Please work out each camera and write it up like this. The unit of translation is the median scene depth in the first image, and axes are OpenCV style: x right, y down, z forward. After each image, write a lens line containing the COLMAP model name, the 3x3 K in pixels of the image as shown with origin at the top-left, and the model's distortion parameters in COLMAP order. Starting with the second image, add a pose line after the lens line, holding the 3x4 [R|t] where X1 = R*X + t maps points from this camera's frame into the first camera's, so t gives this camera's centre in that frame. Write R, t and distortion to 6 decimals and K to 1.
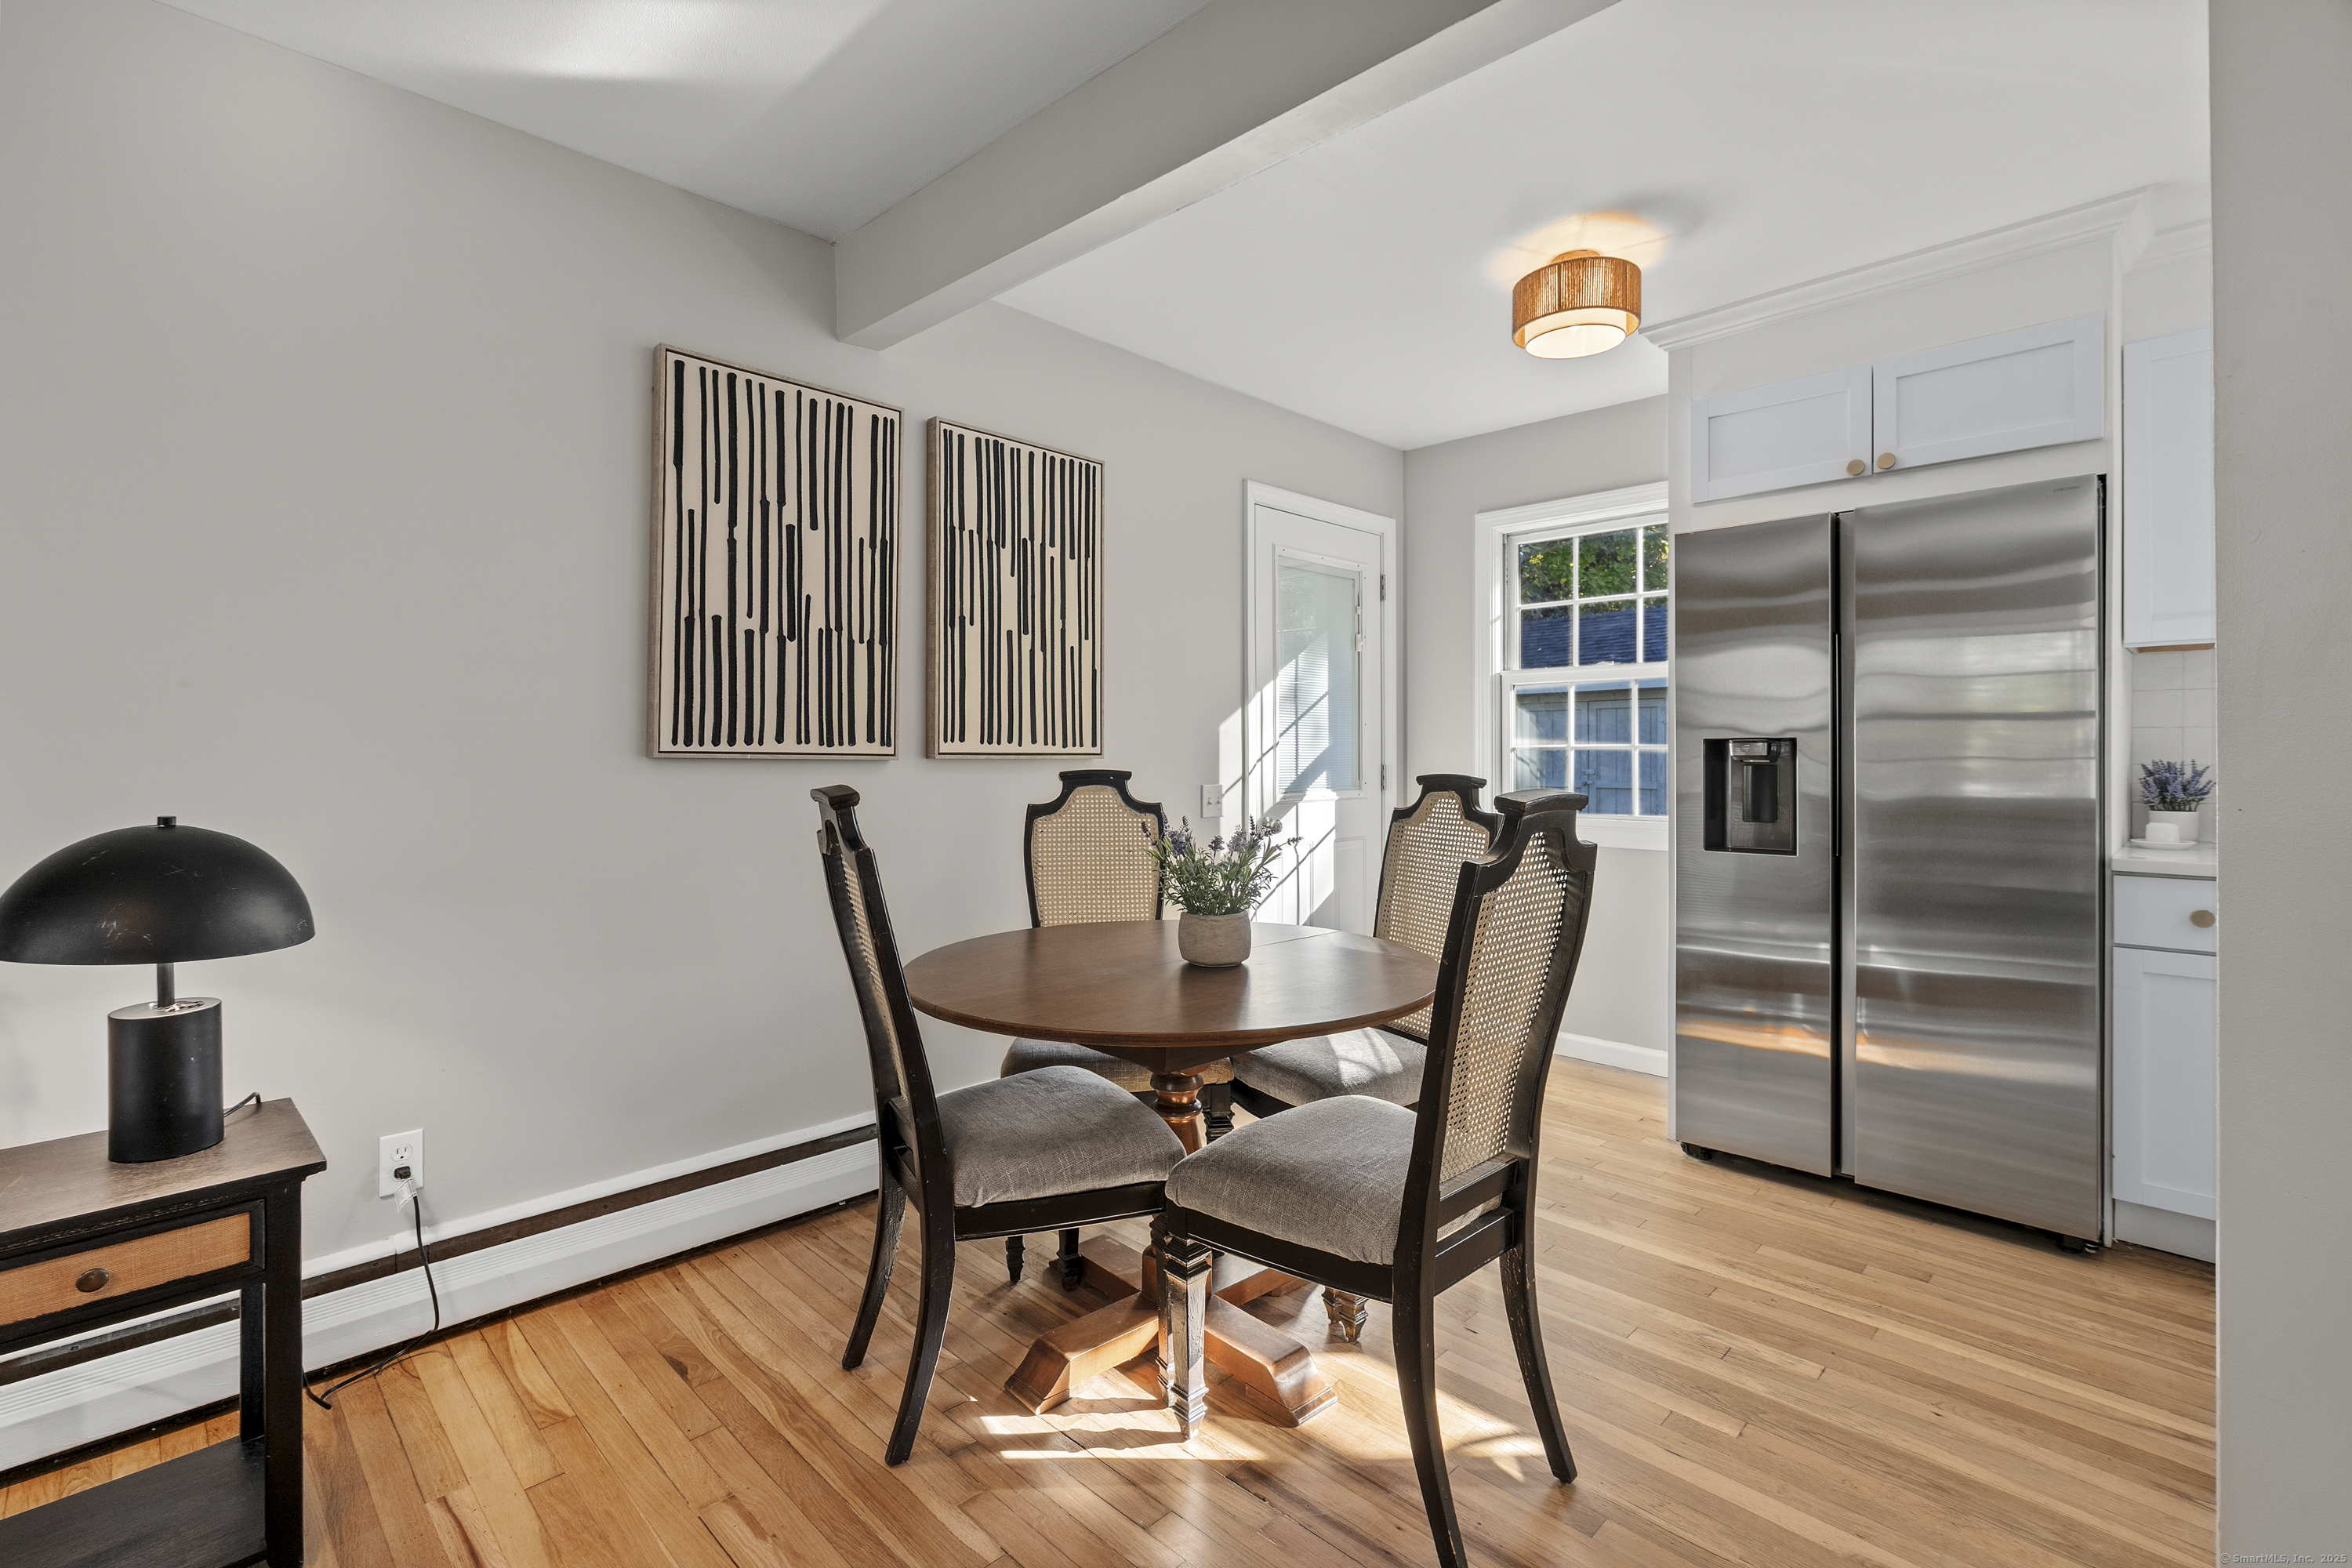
lens RADIAL K [[1064.7, 0, 1171.6], [0, 1064.7, 754.4], [0, 0, 1]] dist [-0.020551, 0.009961]
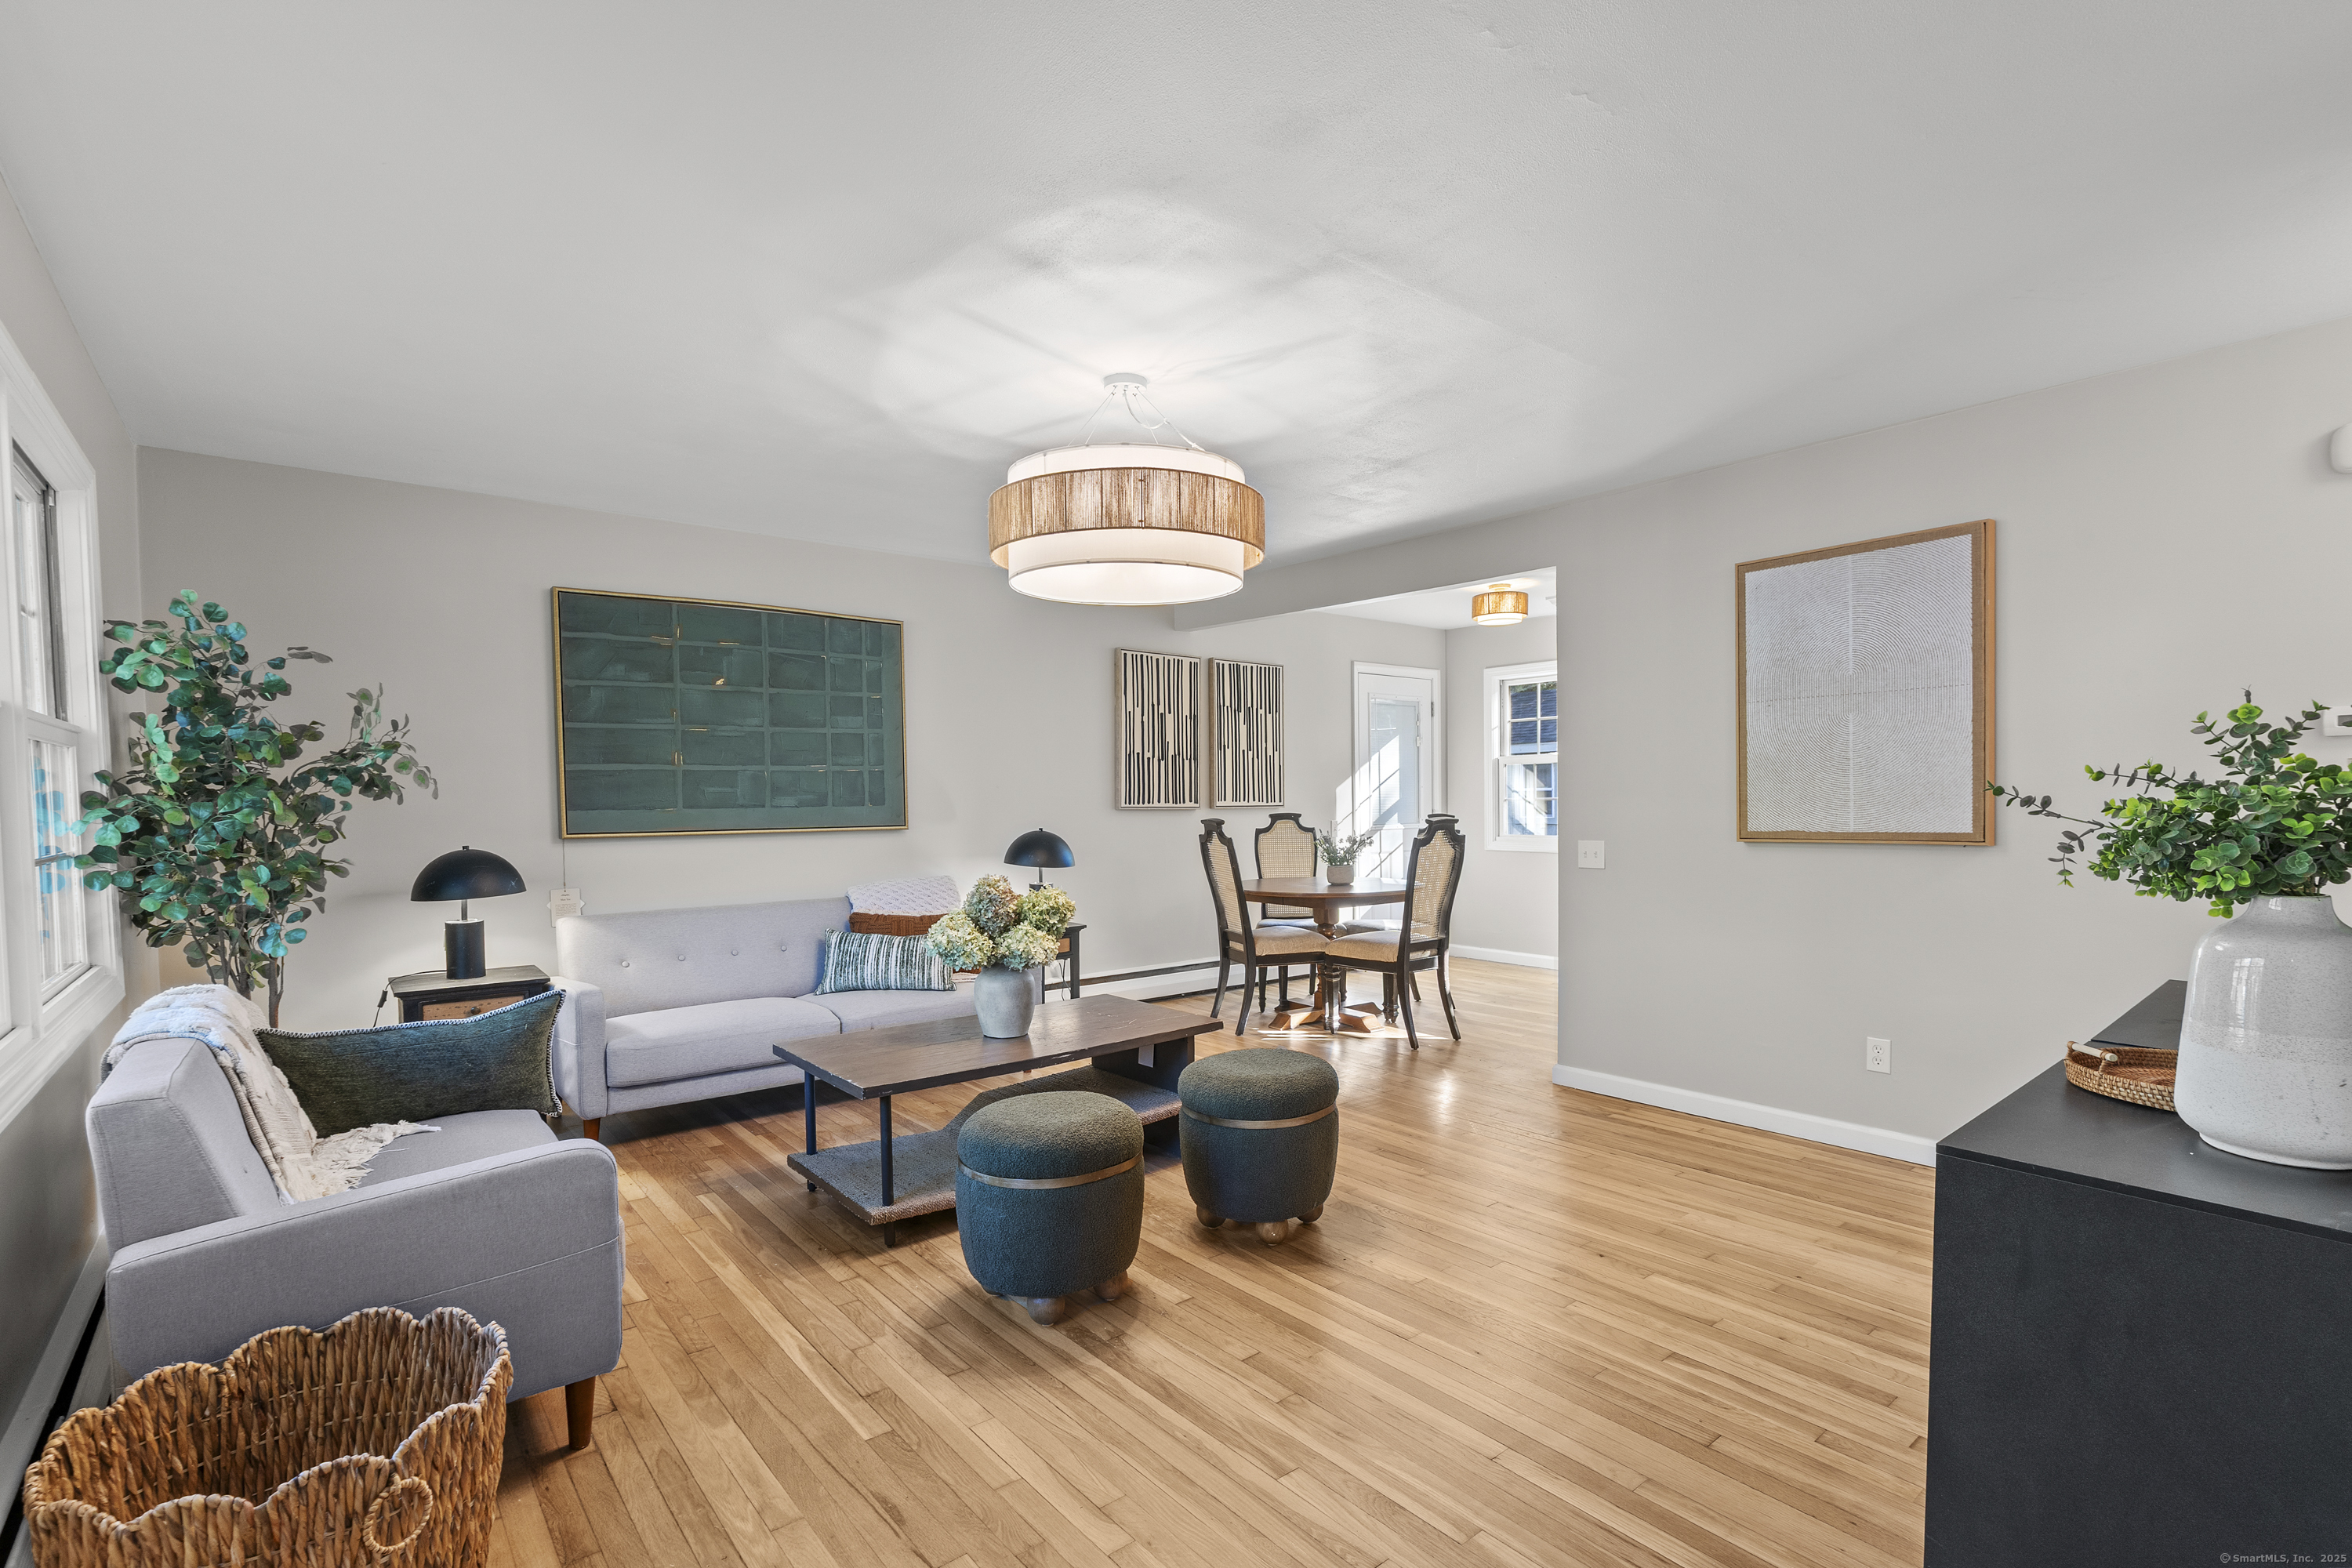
lens RADIAL K [[1087.6, 0, 1160.8], [0, 1087.6, 837.8], [0, 0, 1]] dist [0.001691, 0.000160]
pose [[0.993785, -0.006252, -0.111143, -0.083744], [0.010041, 0.999386, 0.033567, -0.014020], [0.110865, -0.034474, 0.993237, -1.423534]]
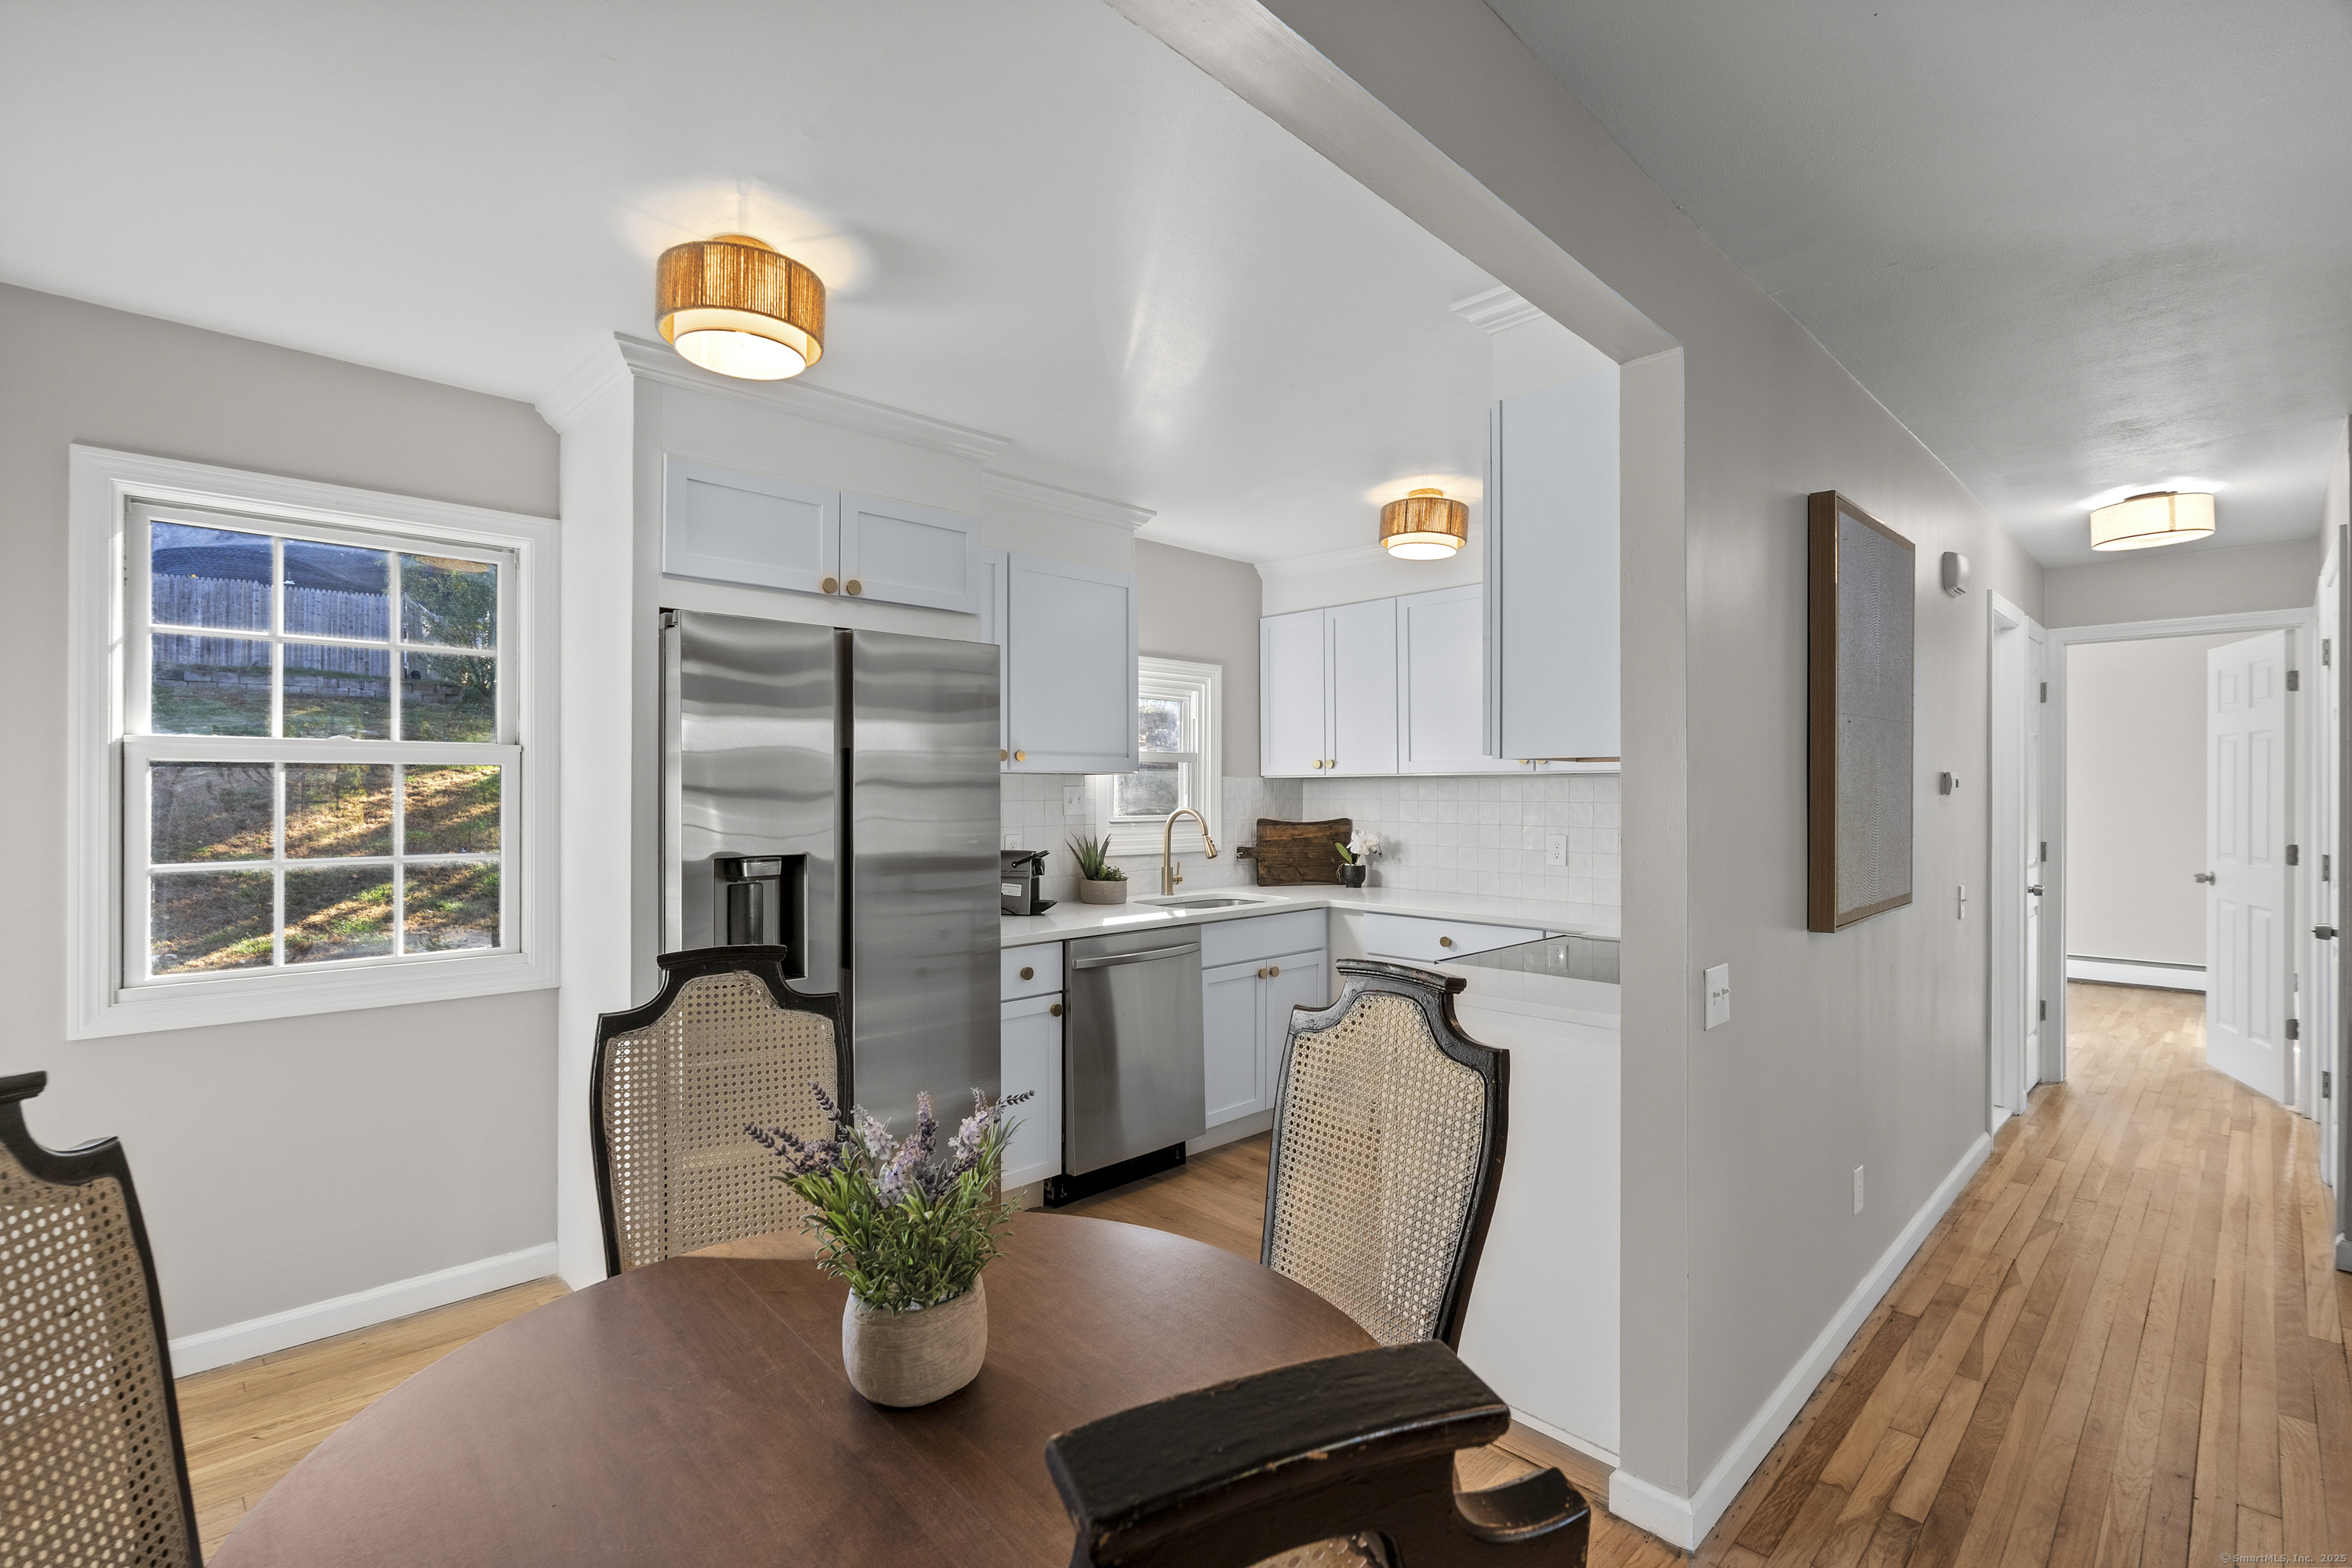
lens RADIAL K [[1062.1, 0, 1153.5], [0, 1062.1, 788.4], [0, 0, 1]] dist [-0.001784, -0.000061]
pose [[0.020762, 0.003395, 0.999779, -0.385075], [0.003613, 0.999987, -0.003471, -0.074002], [-0.999778, 0.003685, 0.020749, 0.701681]]
